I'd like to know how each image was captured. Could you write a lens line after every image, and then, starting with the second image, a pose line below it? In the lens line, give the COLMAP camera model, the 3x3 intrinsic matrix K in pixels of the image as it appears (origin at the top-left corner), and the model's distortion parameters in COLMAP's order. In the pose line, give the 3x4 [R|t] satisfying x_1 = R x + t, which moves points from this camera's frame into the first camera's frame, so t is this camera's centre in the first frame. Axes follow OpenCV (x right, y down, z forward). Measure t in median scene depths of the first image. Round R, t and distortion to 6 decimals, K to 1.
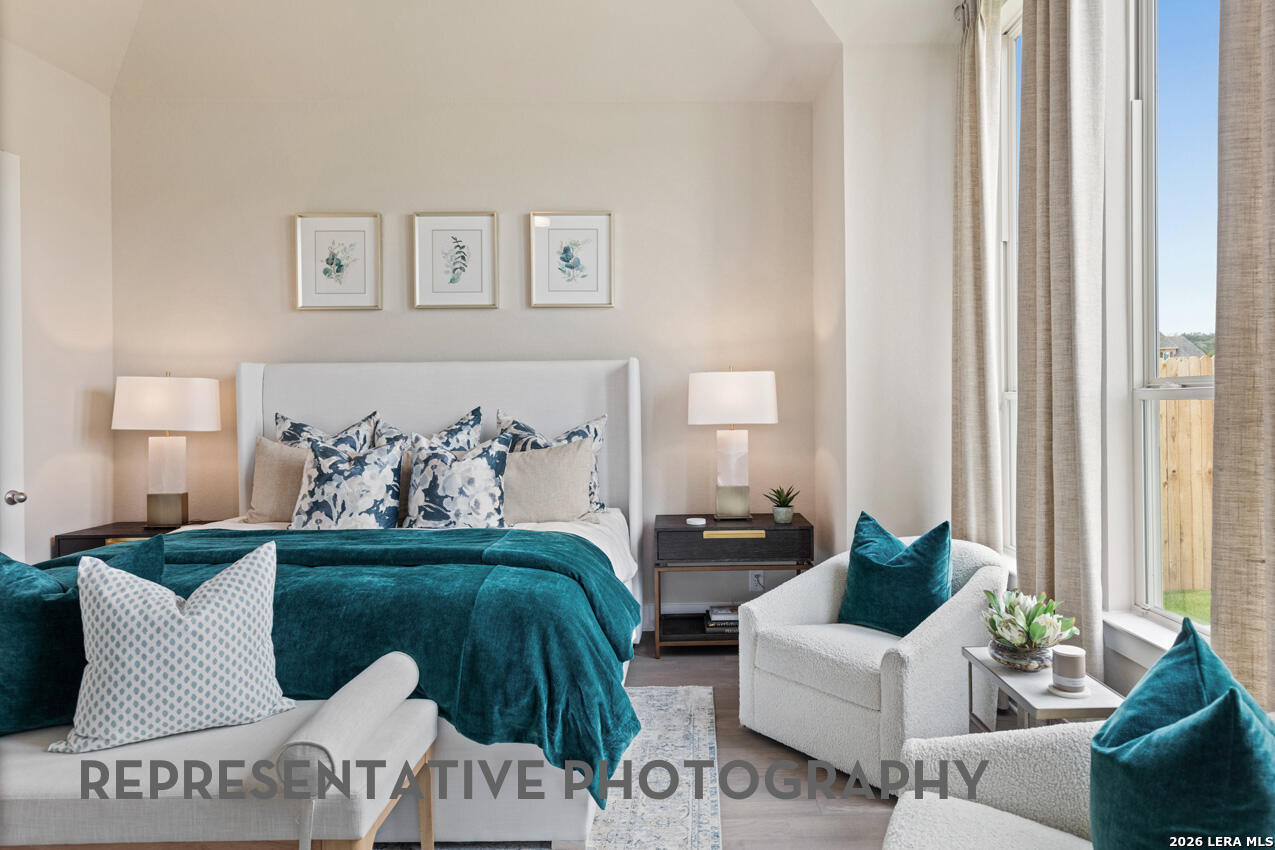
lens RADIAL K [[775.9, 0, 637.3], [0, 775.9, 426.0], [0, 0, 1]] dist [-0.010159, -0.001151]
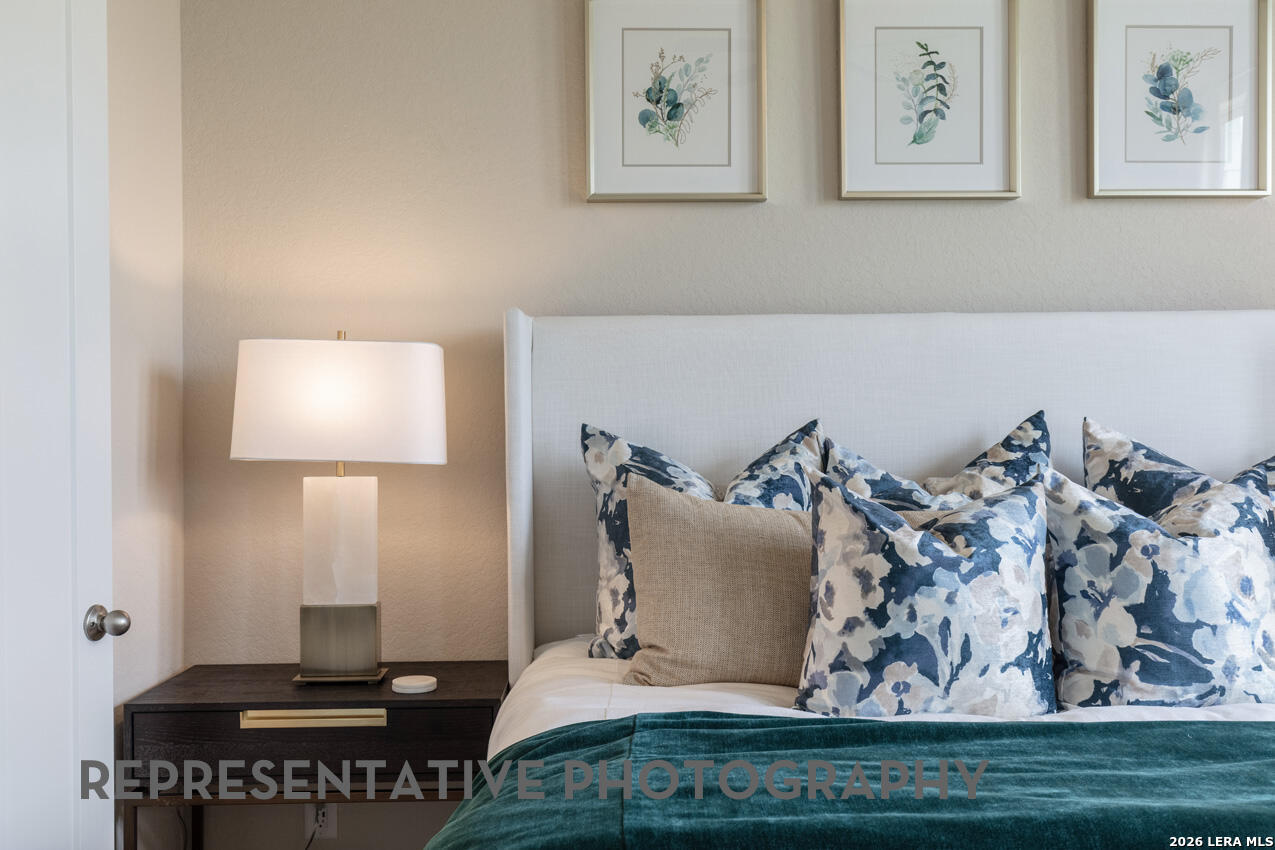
lens RADIAL K [[1277.1, 0, 637.8], [0, 1277.1, 425.1], [0, 0, 1]] dist [-0.001797, 0.000000]
pose [[0.999932, 0.002214, -0.011417, -0.503154], [-0.002590, 0.999452, -0.032992, 0.009682], [0.011338, 0.033020, 0.999390, 0.316179]]
